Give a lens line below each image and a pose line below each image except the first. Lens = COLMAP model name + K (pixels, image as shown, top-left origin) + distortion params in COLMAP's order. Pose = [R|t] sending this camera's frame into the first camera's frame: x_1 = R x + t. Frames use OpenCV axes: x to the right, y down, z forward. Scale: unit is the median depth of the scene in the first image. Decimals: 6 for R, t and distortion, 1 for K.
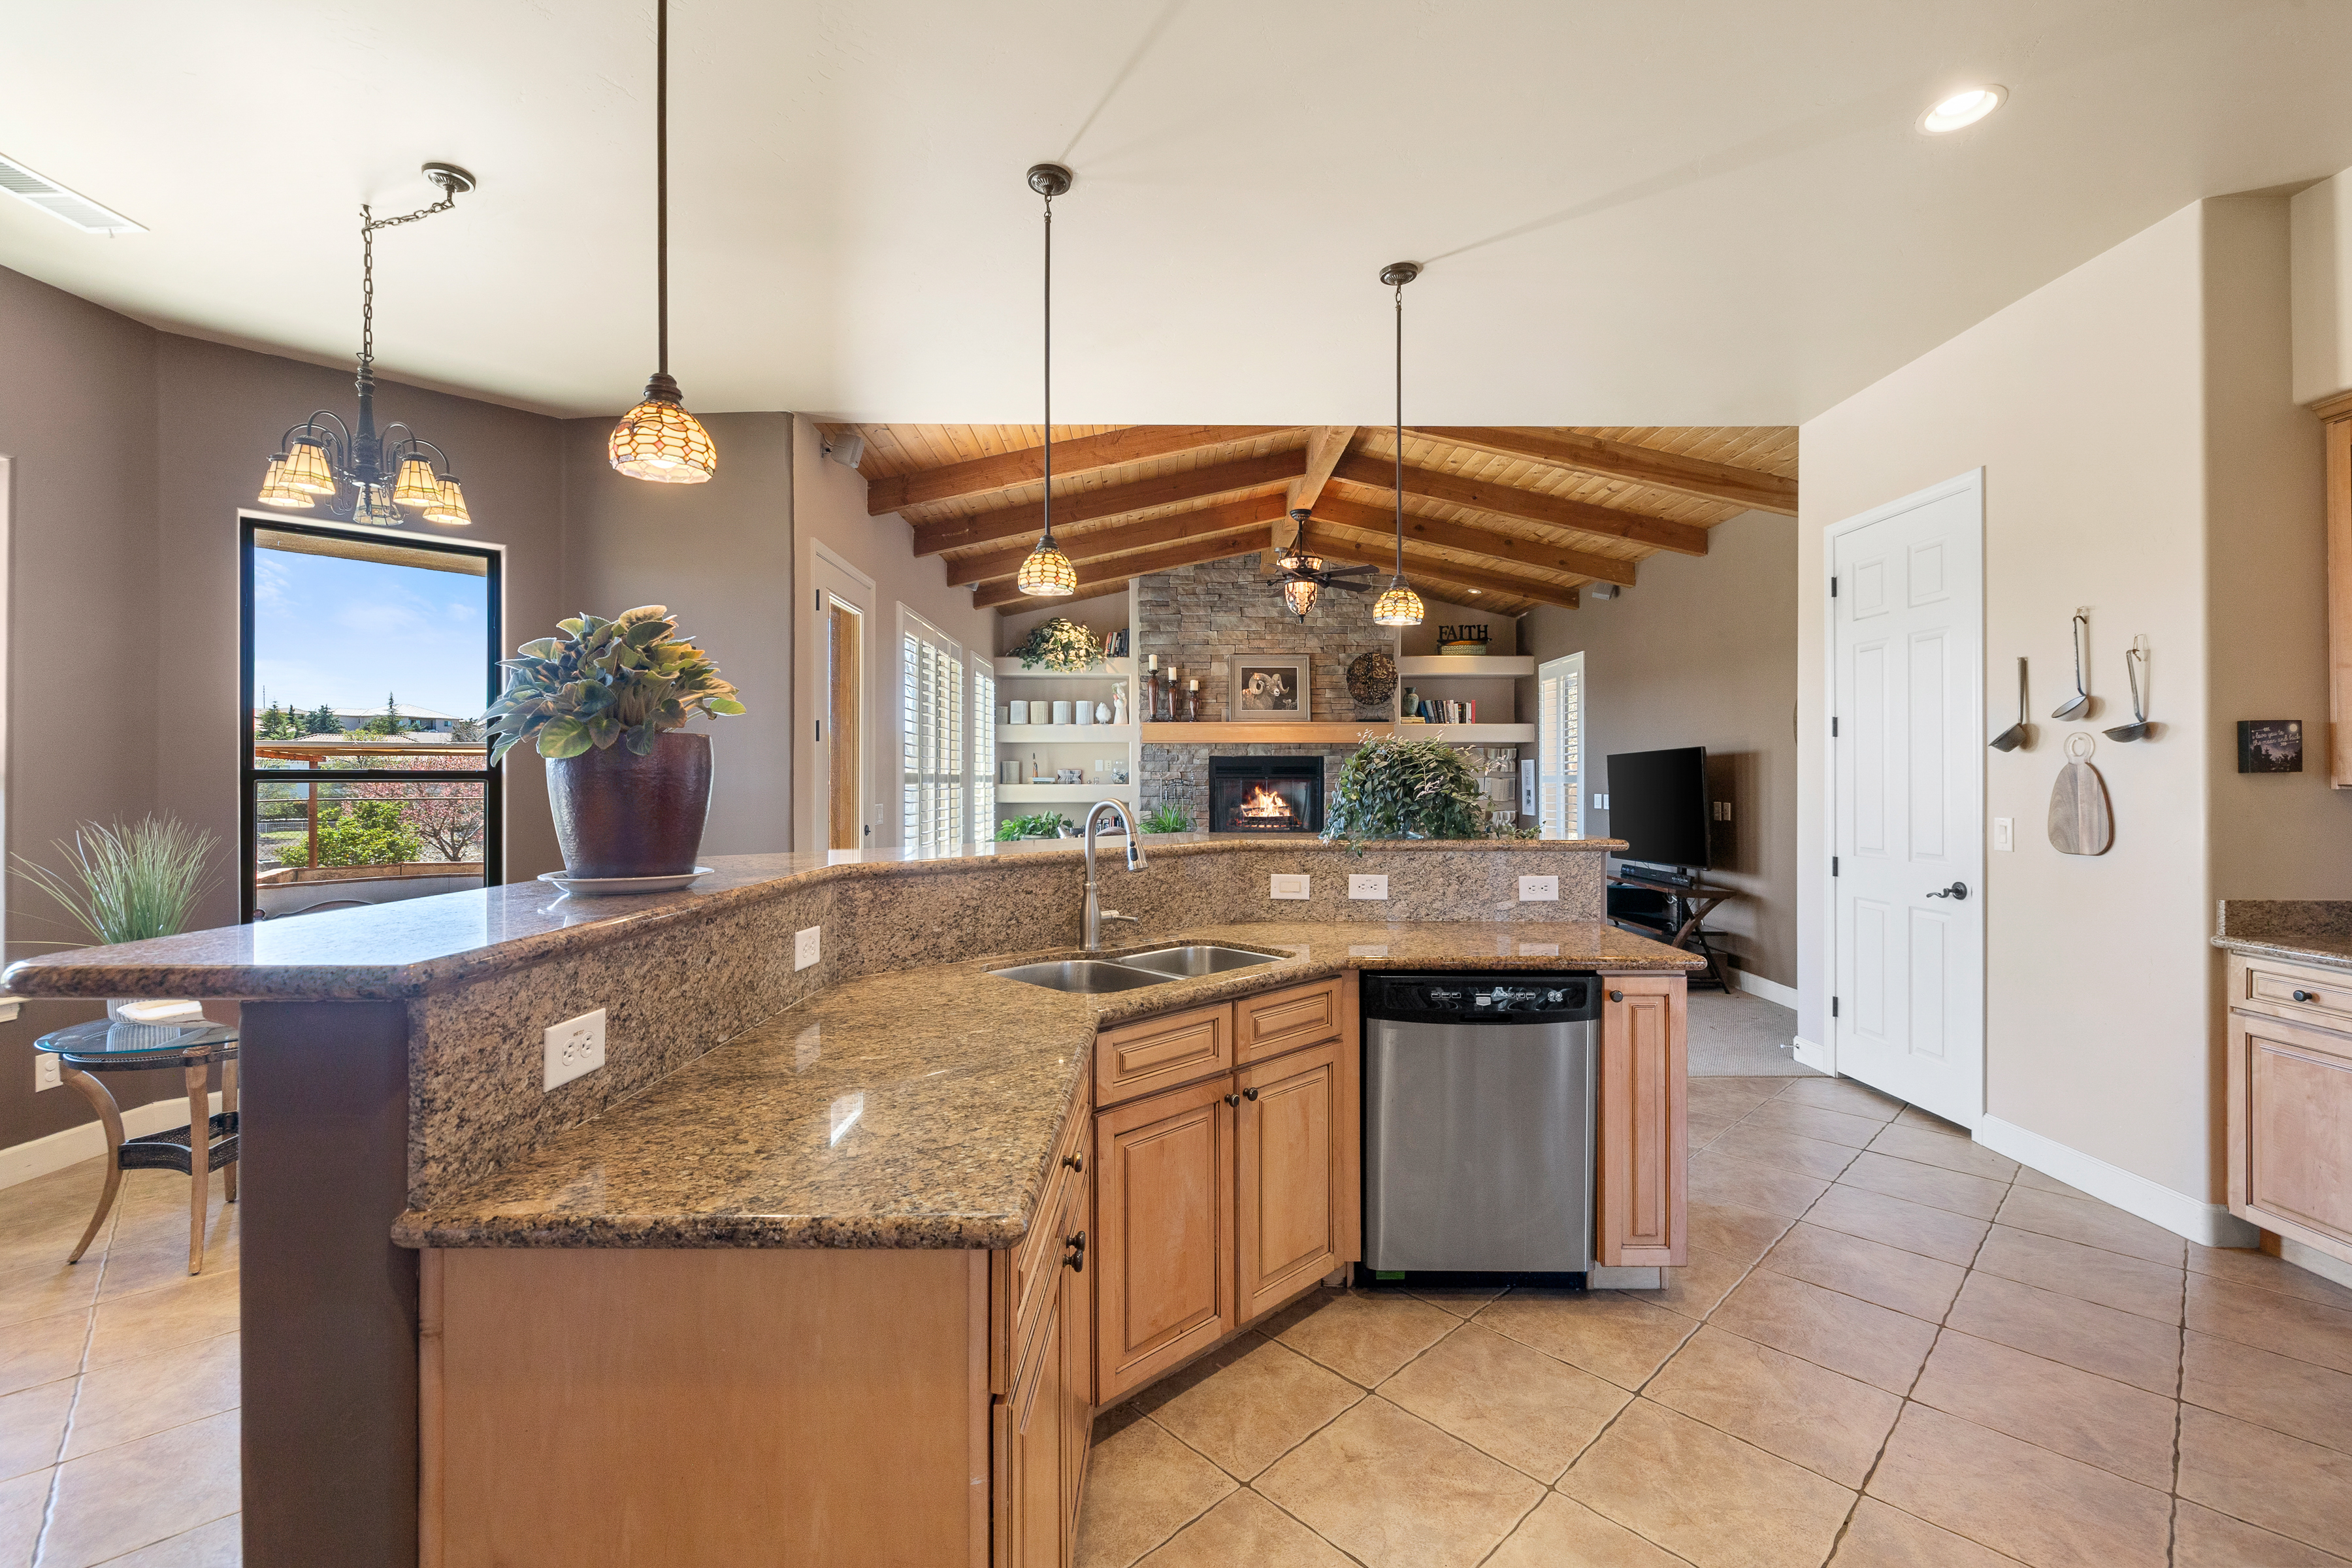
lens RADIAL K [[1003.0, 0, 1166.1], [0, 1003.0, 776.9], [0, 0, 1]] dist [-0.002811, 0.001171]
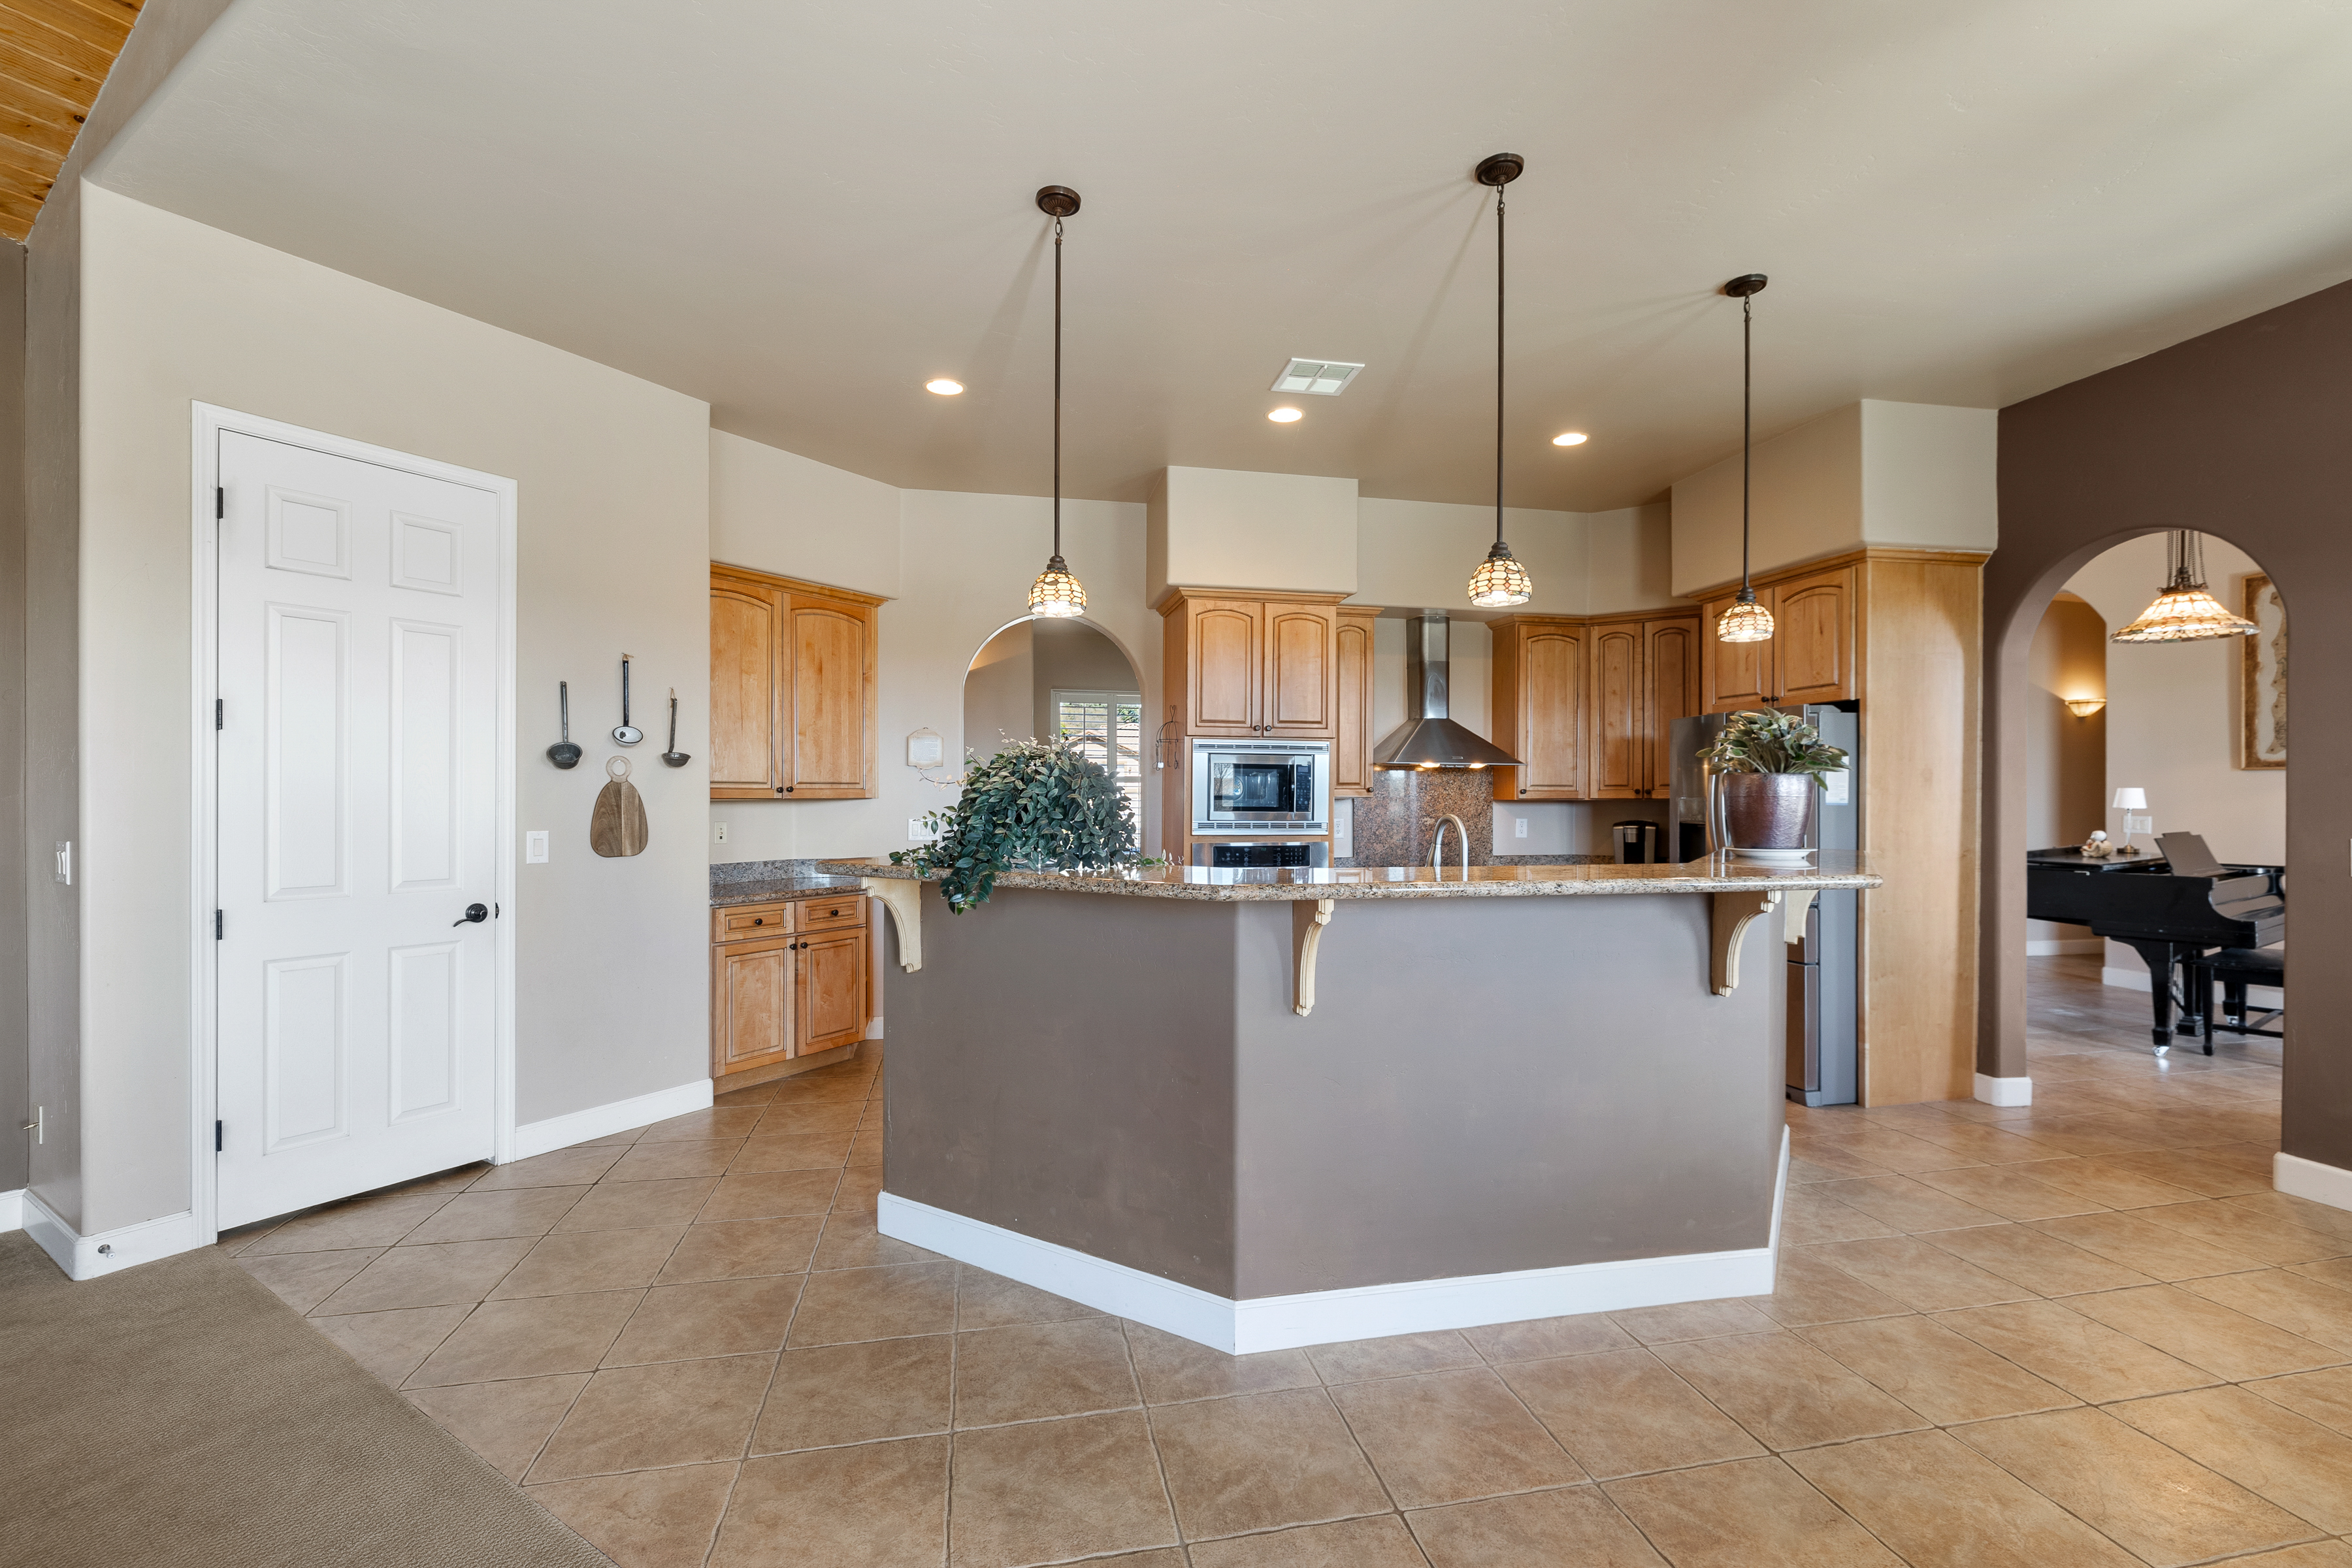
lens RADIAL K [[1003.0, 0, 1166.0], [0, 1003.0, 801.7], [0, 0, 1]] dist [-0.002811, 0.001171]
pose [[-0.844454, -0.005945, 0.535595, -0.336630], [-0.004929, 0.999982, 0.003329, 0.004675], [-0.535606, 0.000171, -0.844468, 1.885837]]
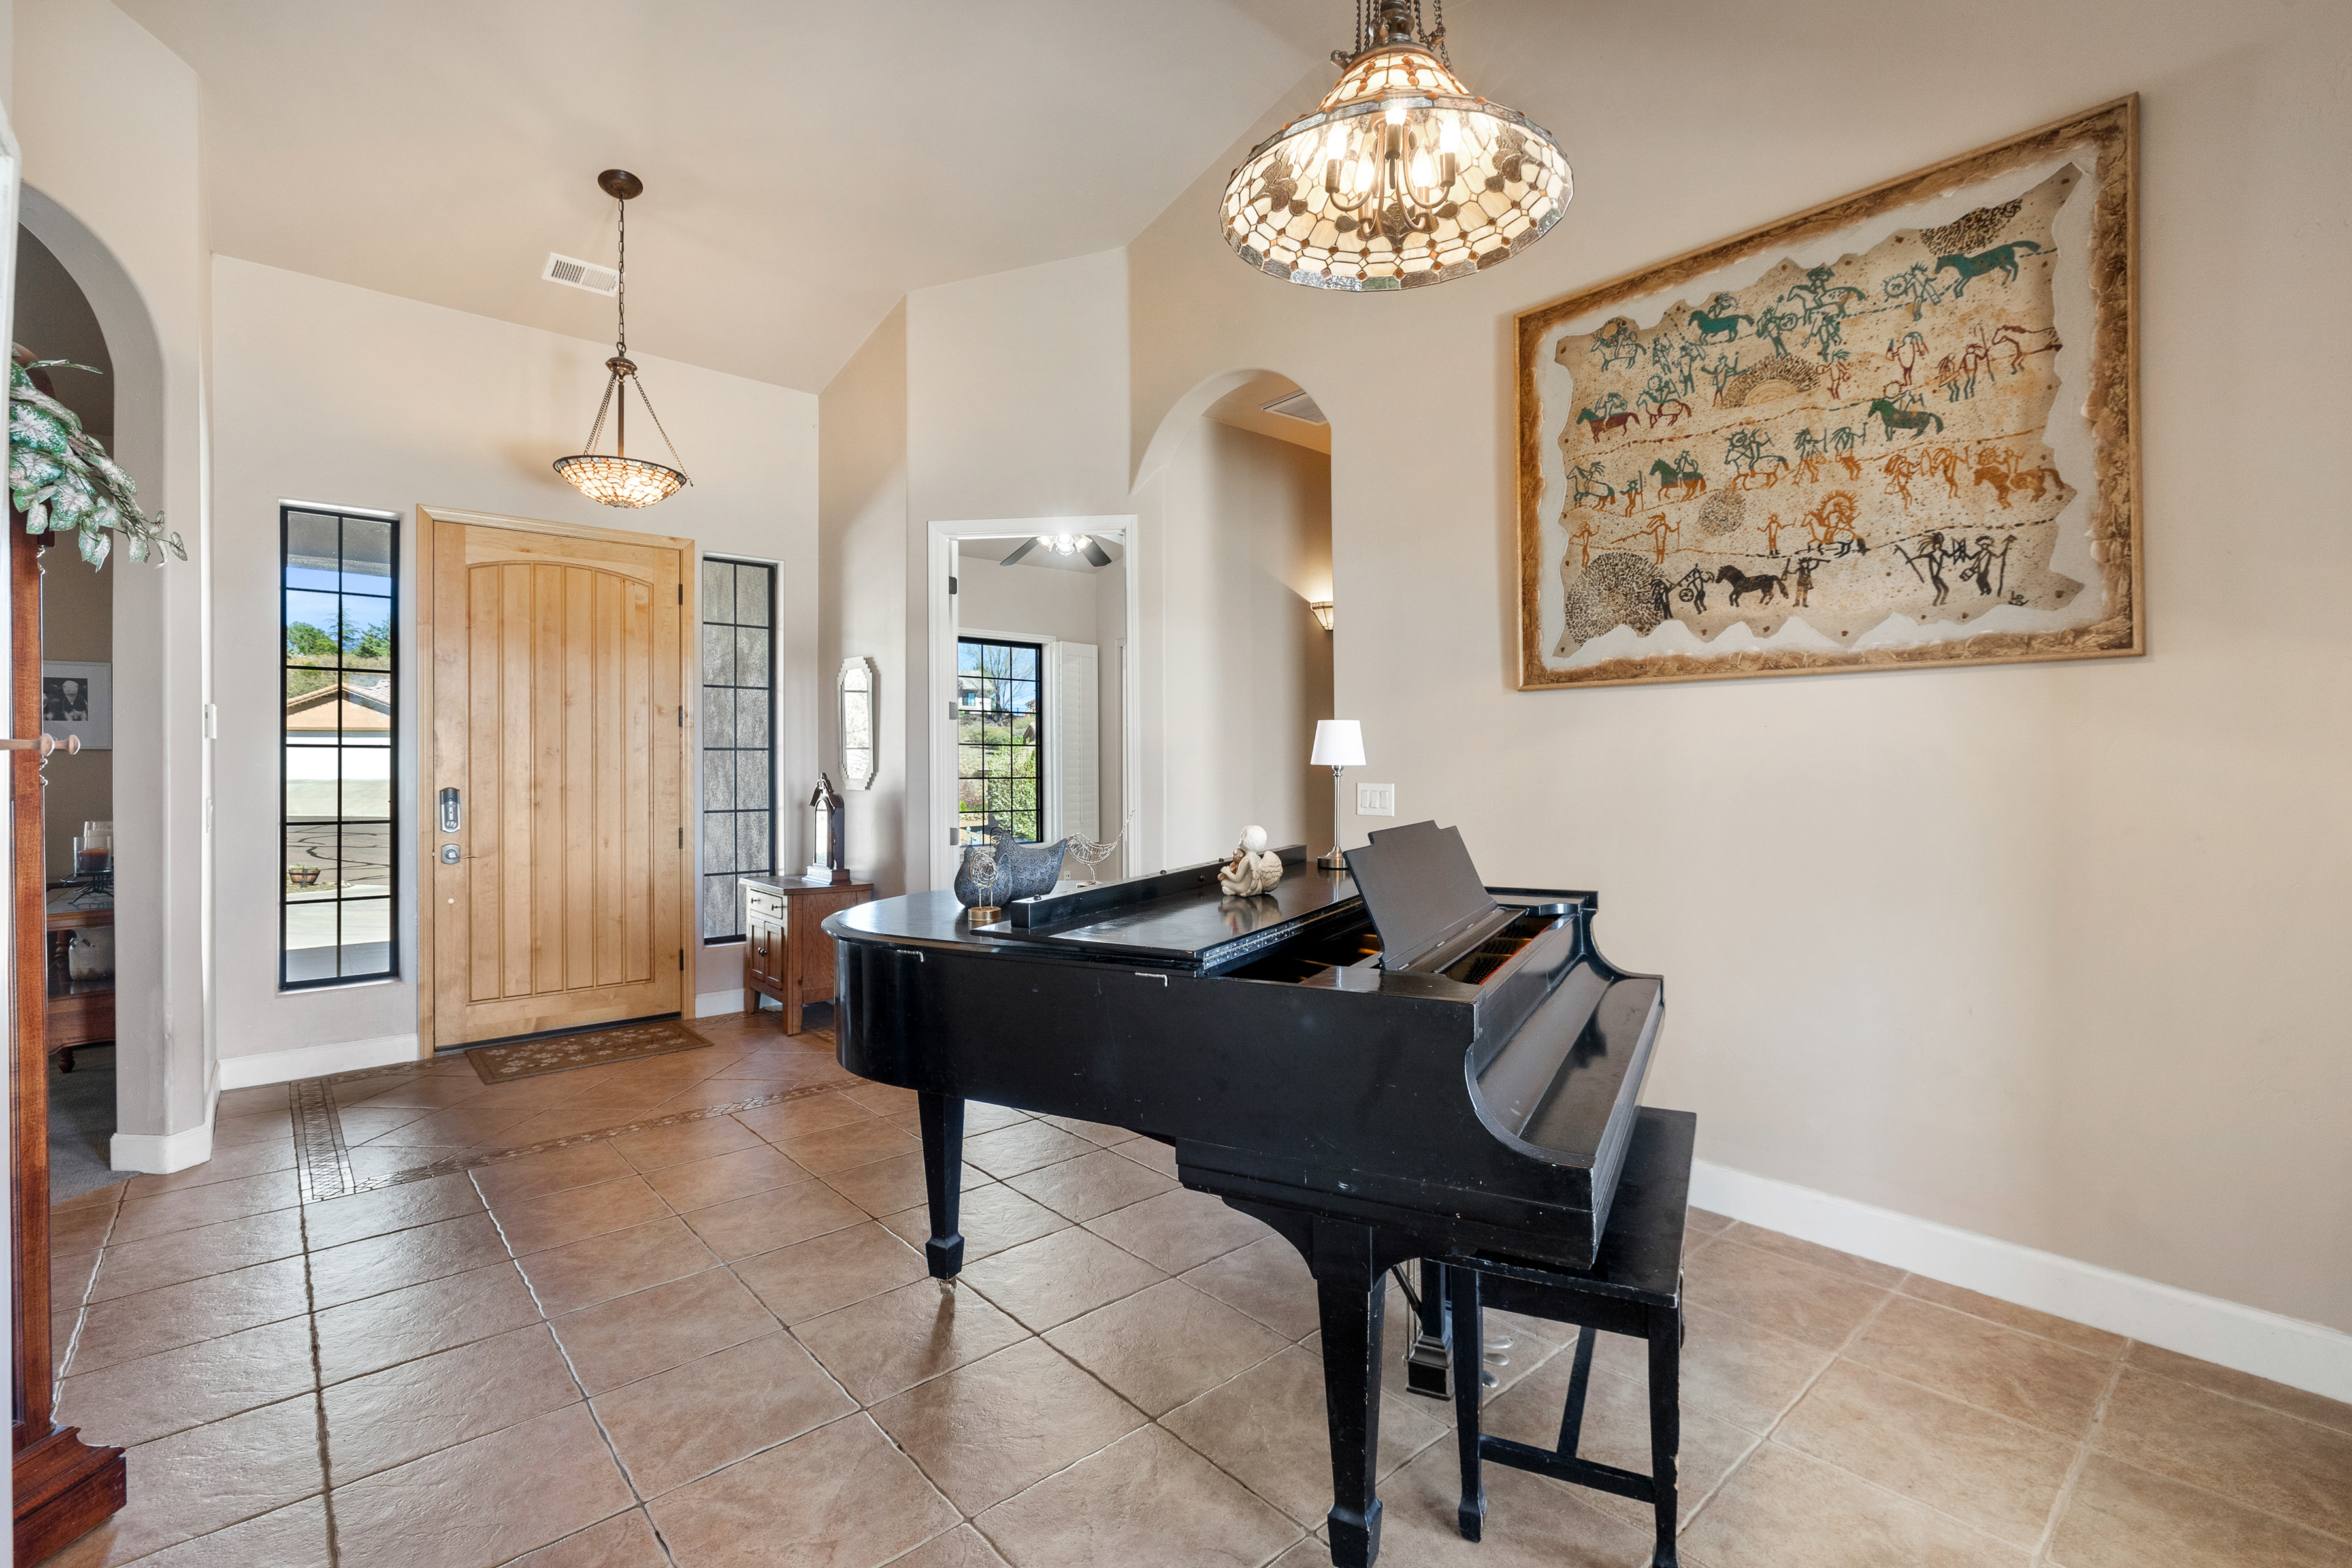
lens RADIAL K [[1066.7, 0, 1167.1], [0, 1066.7, 759.2], [0, 0, 1]] dist [-0.003329, 0.000299]
pose [[-0.998690, 0.006627, 0.050734, -0.813442], [0.005778, 0.999841, -0.016870, 0.025595], [-0.050837, -0.016555, -0.998570, -0.003358]]
